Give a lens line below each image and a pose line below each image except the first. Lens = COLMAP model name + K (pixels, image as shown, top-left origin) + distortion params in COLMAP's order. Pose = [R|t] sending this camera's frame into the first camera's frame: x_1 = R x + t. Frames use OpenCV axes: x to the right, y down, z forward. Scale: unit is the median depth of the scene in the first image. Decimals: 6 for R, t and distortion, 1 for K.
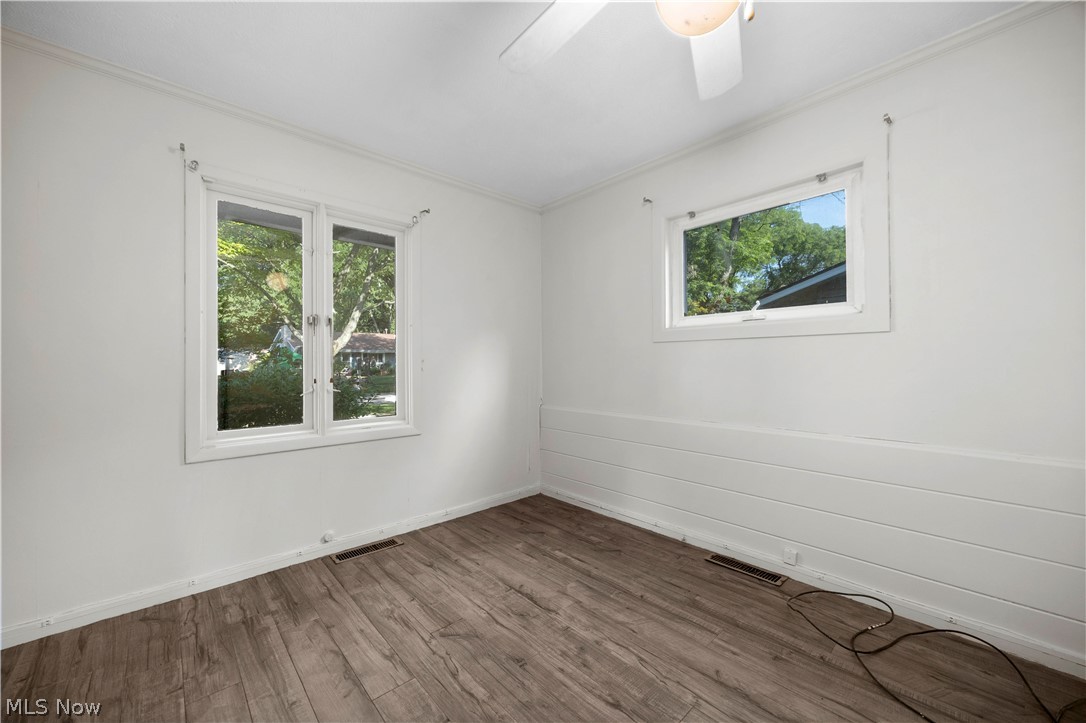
lens RADIAL K [[430.4, 0, 541.1], [0, 430.4, 356.2], [0, 0, 1]] dist [-0.001973, 0.000143]
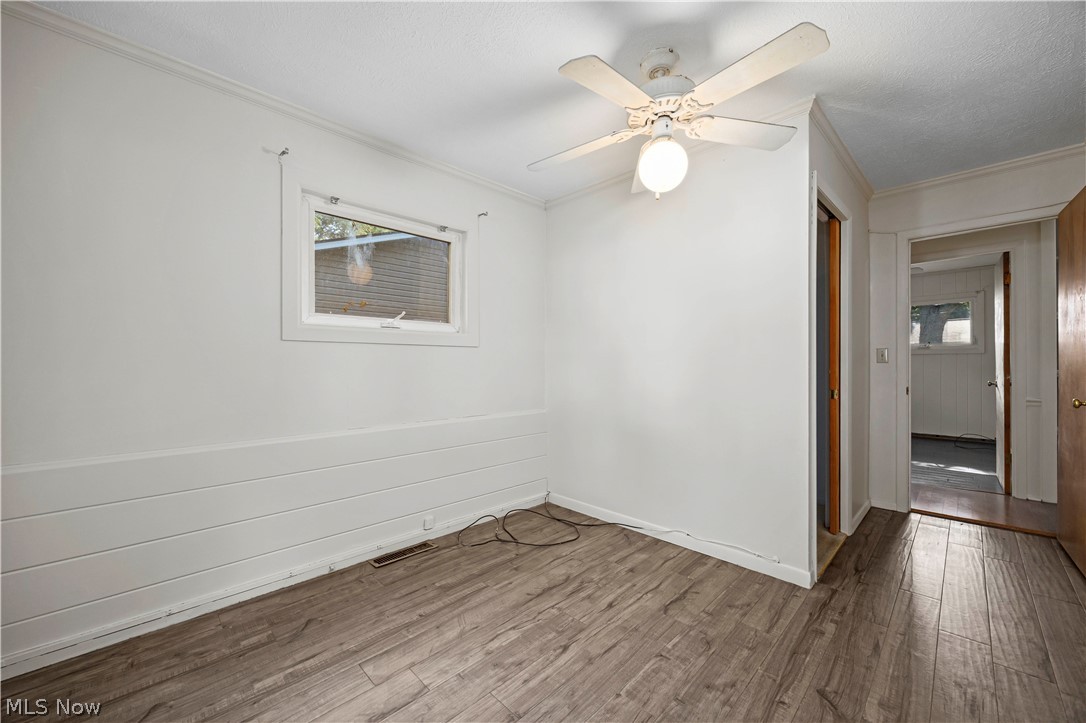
lens RADIAL K [[430.4, 0, 540.6], [0, 430.4, 368.9], [0, 0, 1]] dist [-0.001973, 0.000143]
pose [[-0.077481, -0.000437, 0.996994, -0.715636], [-0.012250, 0.999925, -0.000514, 0.017885], [-0.996919, -0.012253, -0.077480, 0.813413]]
